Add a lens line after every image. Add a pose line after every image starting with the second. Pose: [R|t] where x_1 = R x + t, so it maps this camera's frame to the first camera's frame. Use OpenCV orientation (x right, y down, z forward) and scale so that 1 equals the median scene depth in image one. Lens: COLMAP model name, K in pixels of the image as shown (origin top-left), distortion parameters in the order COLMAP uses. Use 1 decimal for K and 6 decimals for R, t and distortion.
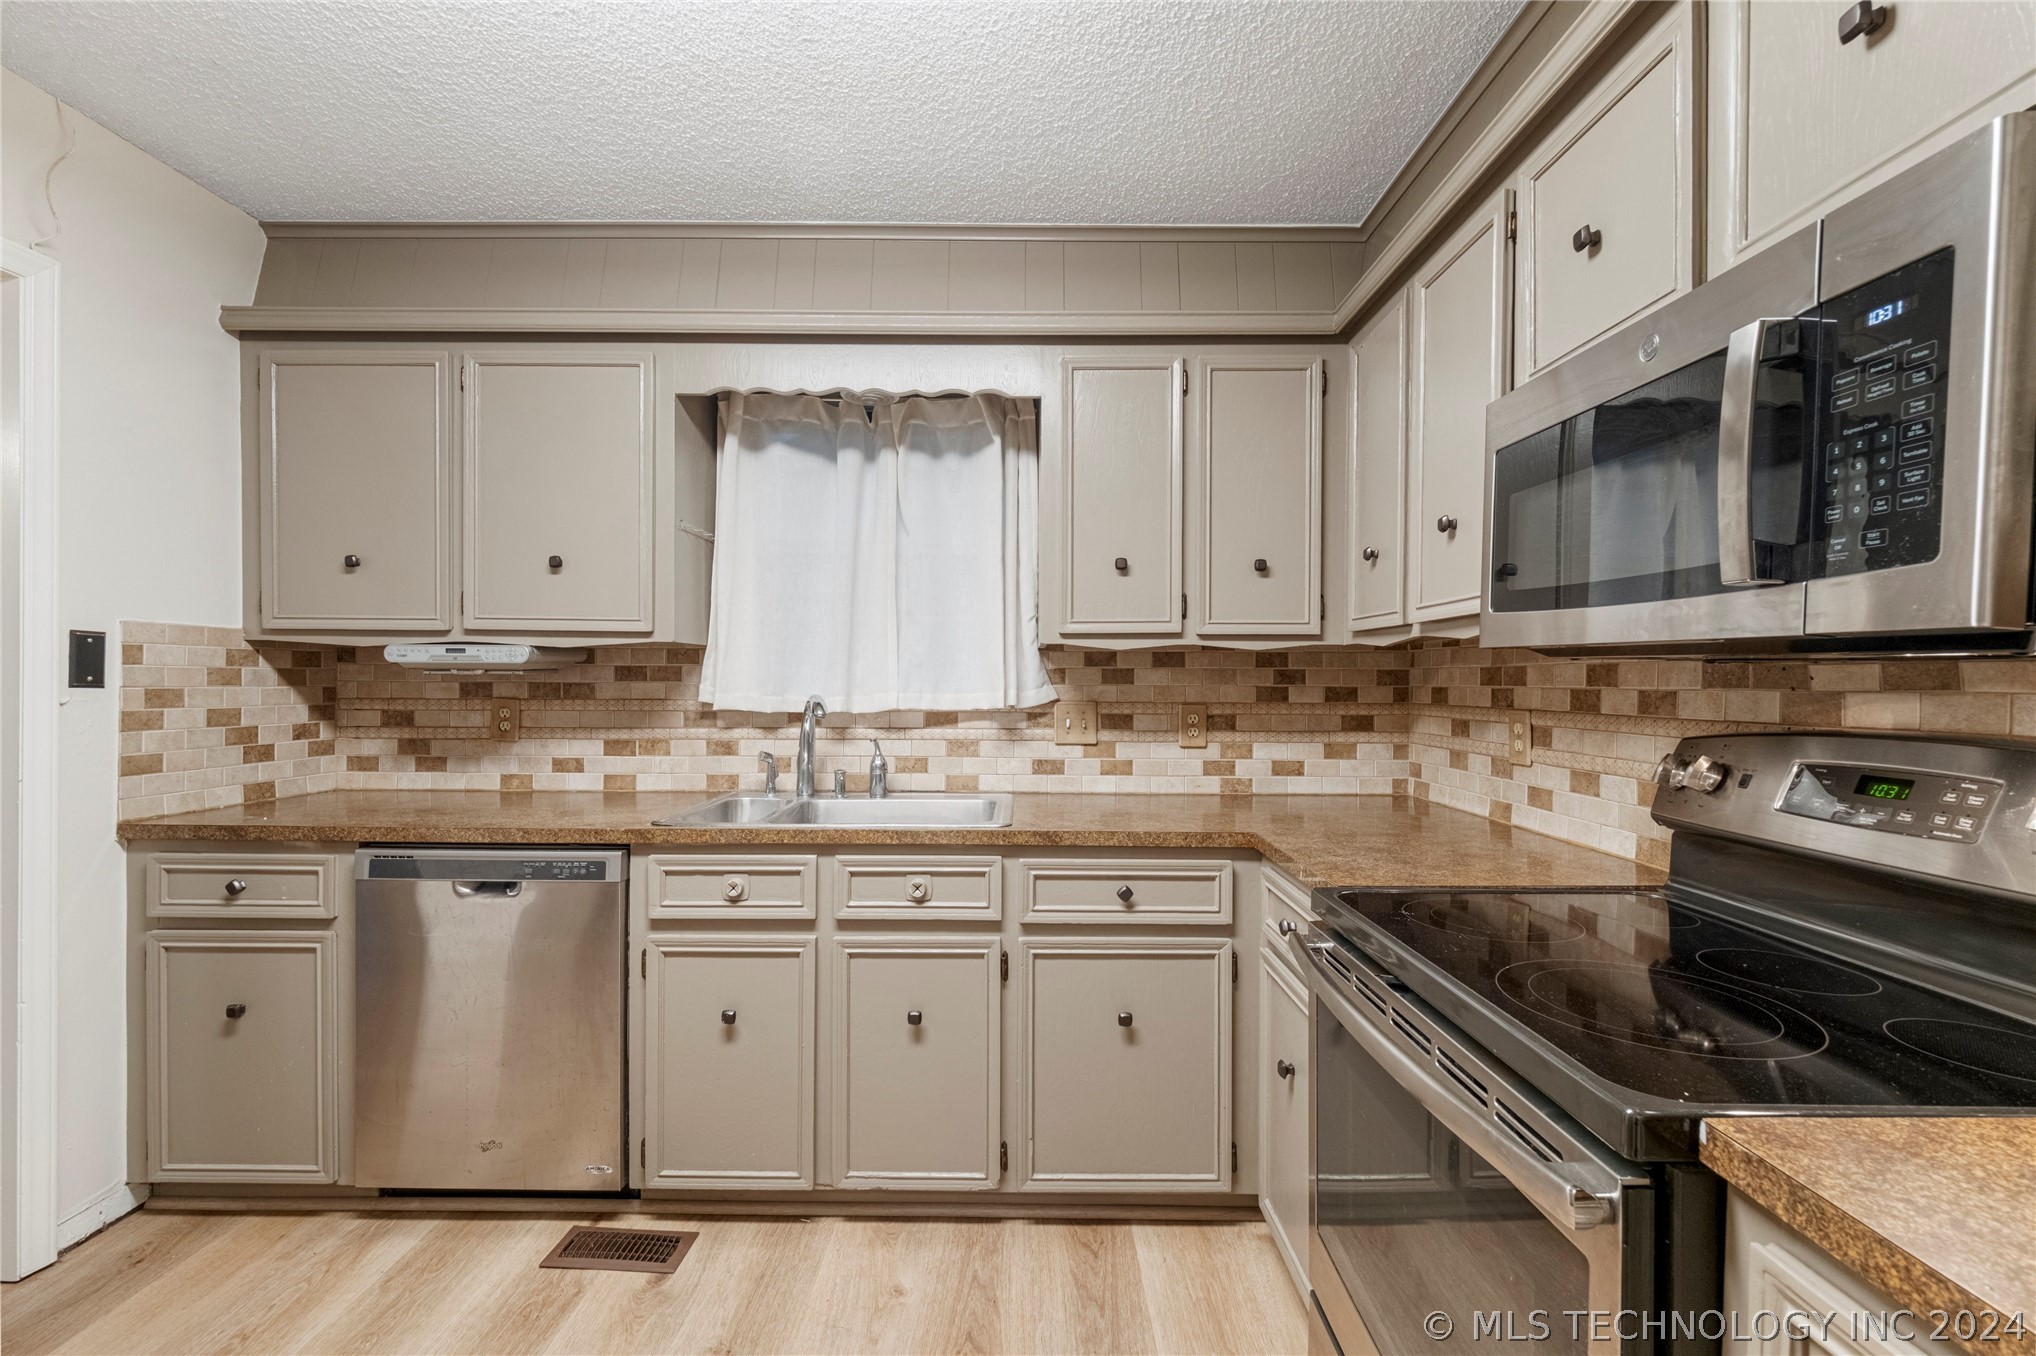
lens RADIAL K [[868.0, 0, 1016.5], [0, 868.0, 685.1], [0, 0, 1]] dist [0.025811, -0.012117]
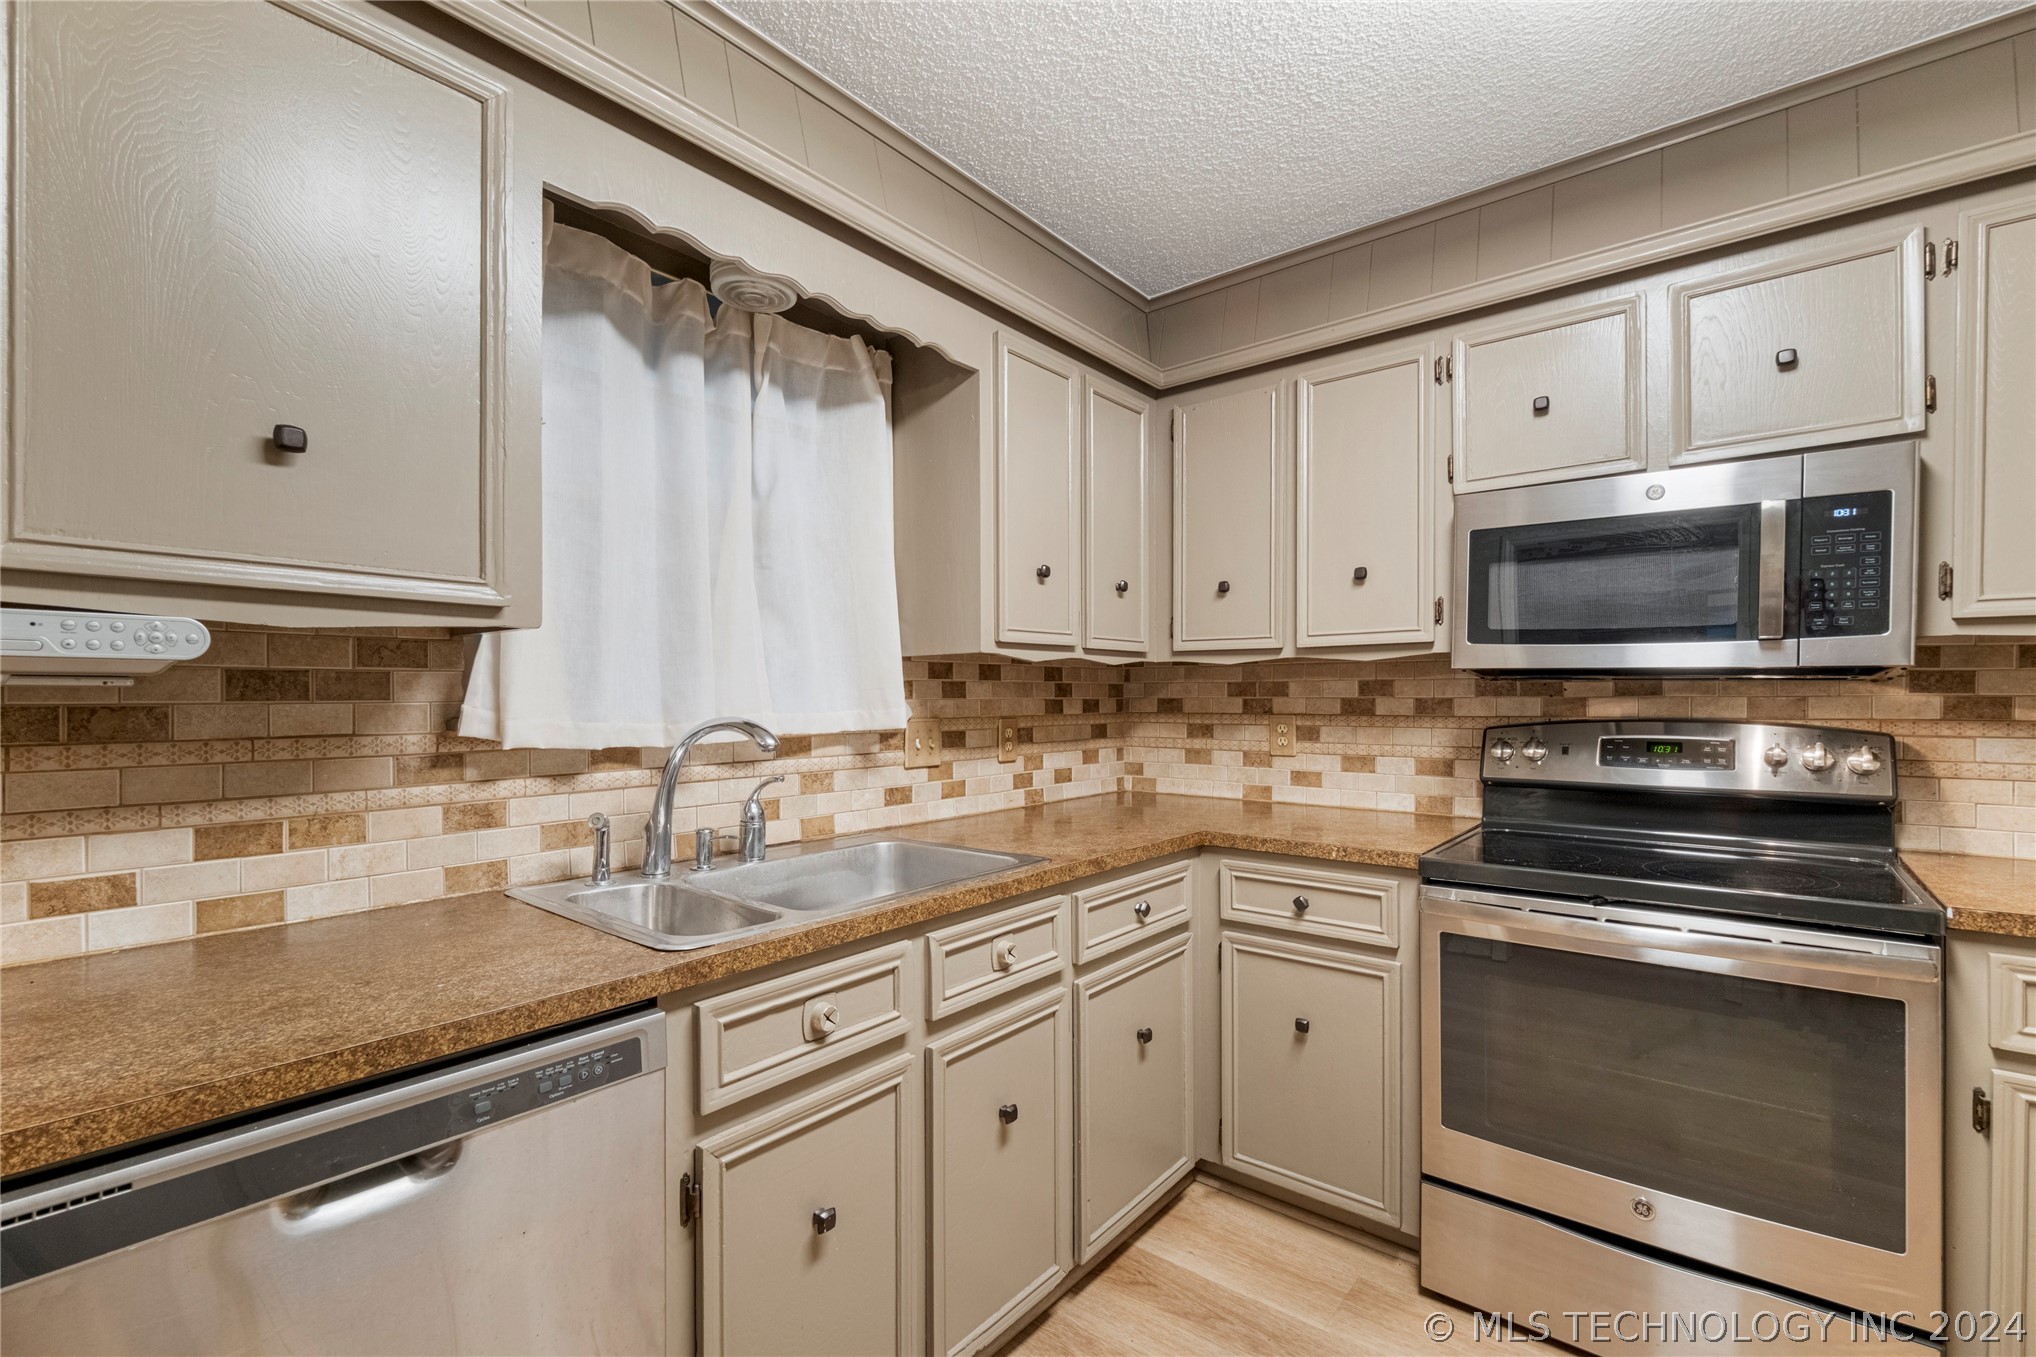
lens RADIAL K [[878.4, 0, 1010.1], [0, 878.4, 698.6], [0, 0, 1]] dist [0.013316, -0.009049]
pose [[0.631261, -0.008500, 0.775524, -0.565881], [0.009693, 0.999948, 0.003070, -0.003080], [-0.775510, 0.005579, 0.631311, 0.369981]]
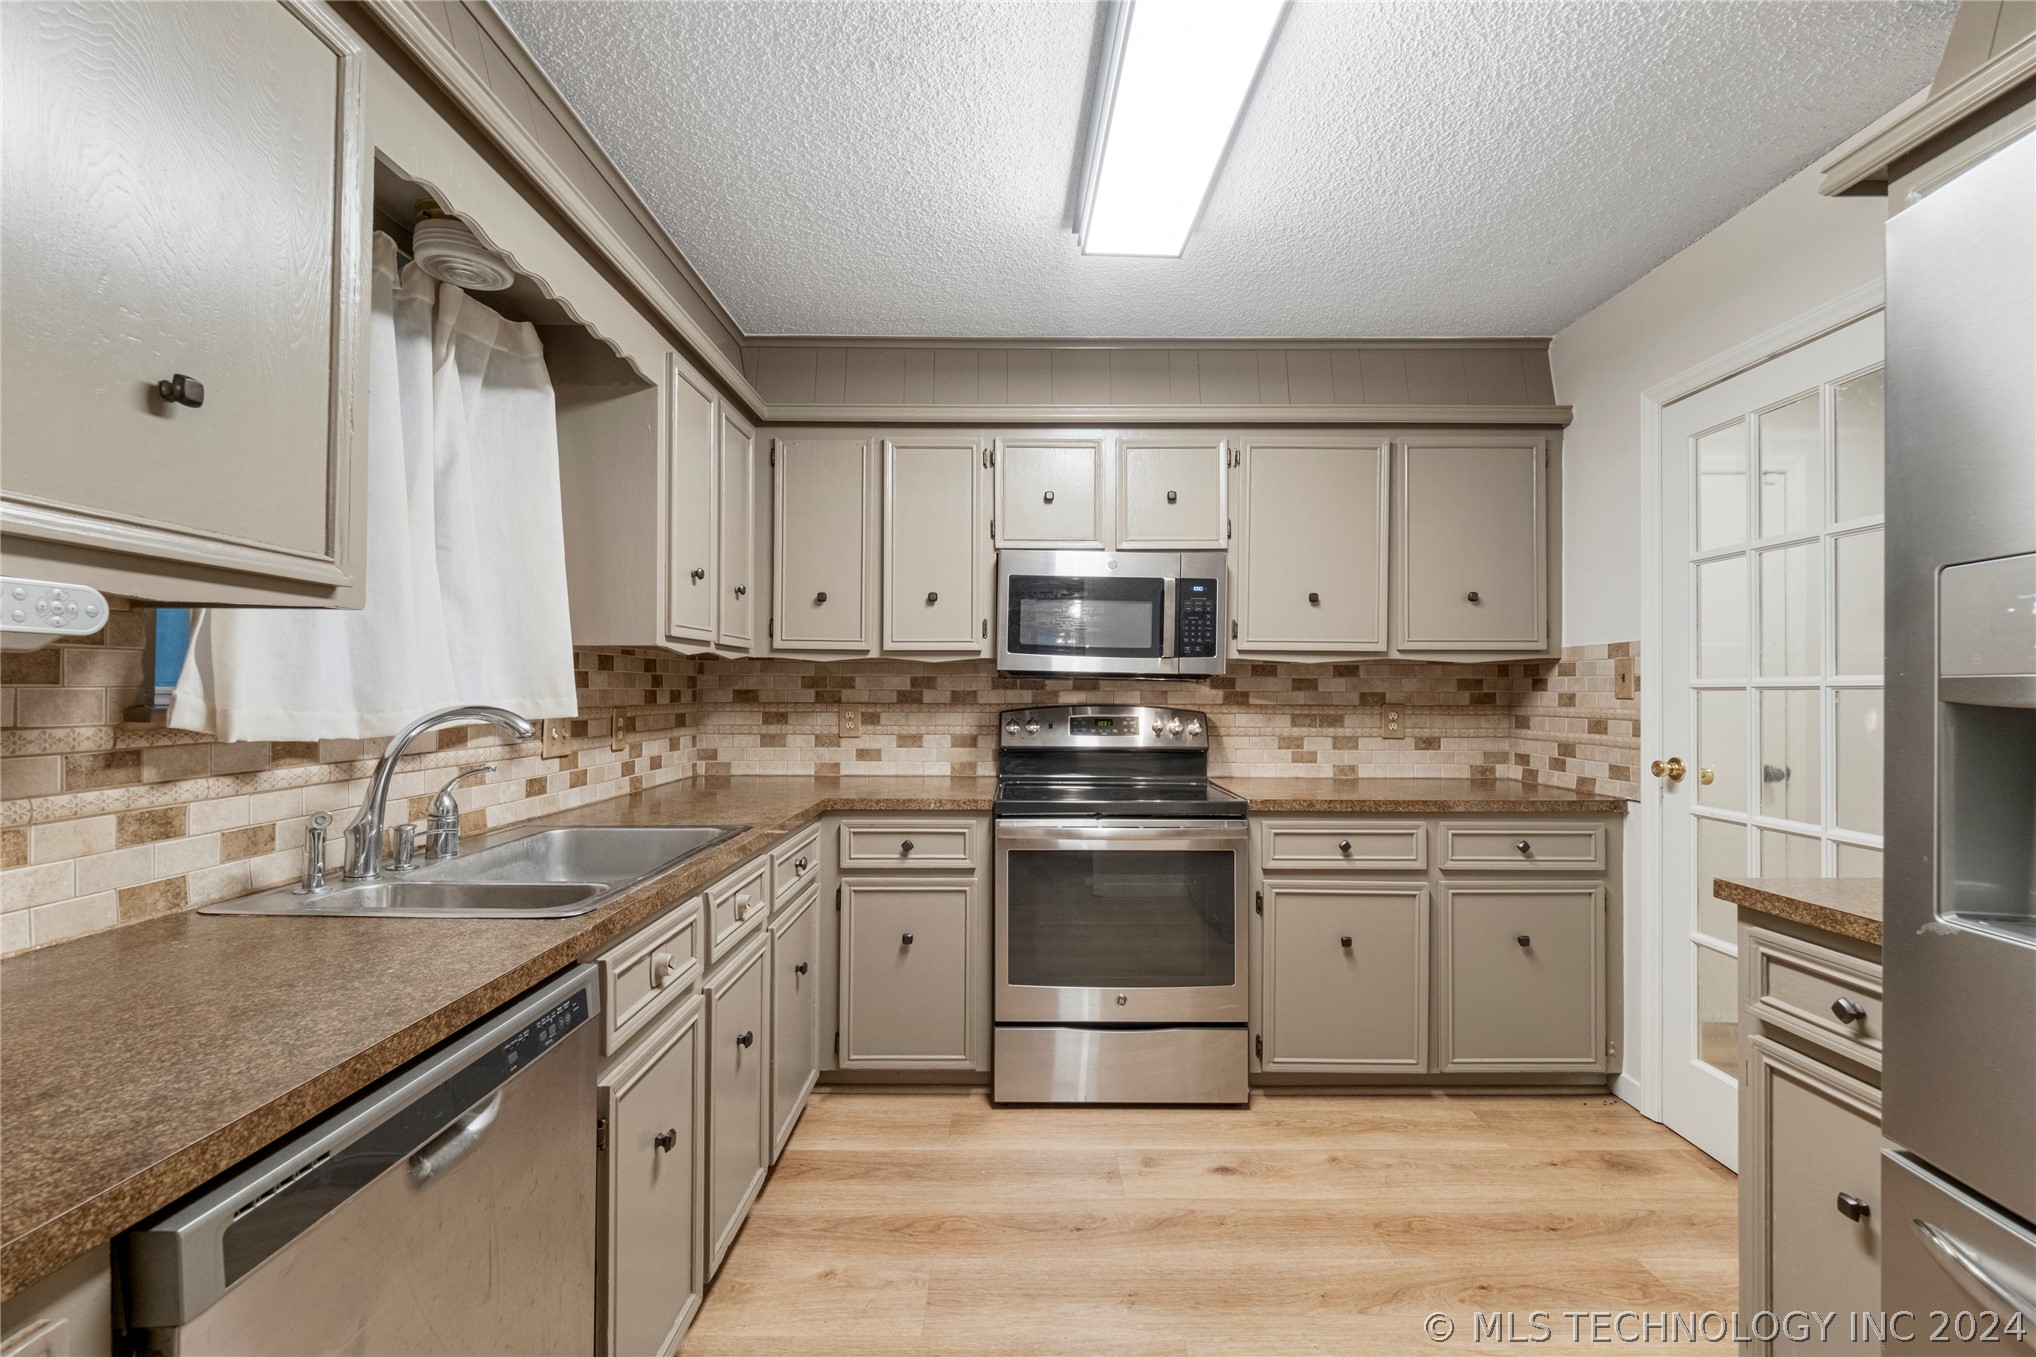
lens RADIAL K [[867.7, 0, 1018.0], [0, 867.7, 678.5], [0, 0, 1]] dist [0.021169, -0.016905]
pose [[-0.004275, 0.008601, 0.999954, -0.814216], [0.000336, 0.999963, -0.008599, -0.003046], [-0.999991, 0.000299, -0.004278, 0.539568]]
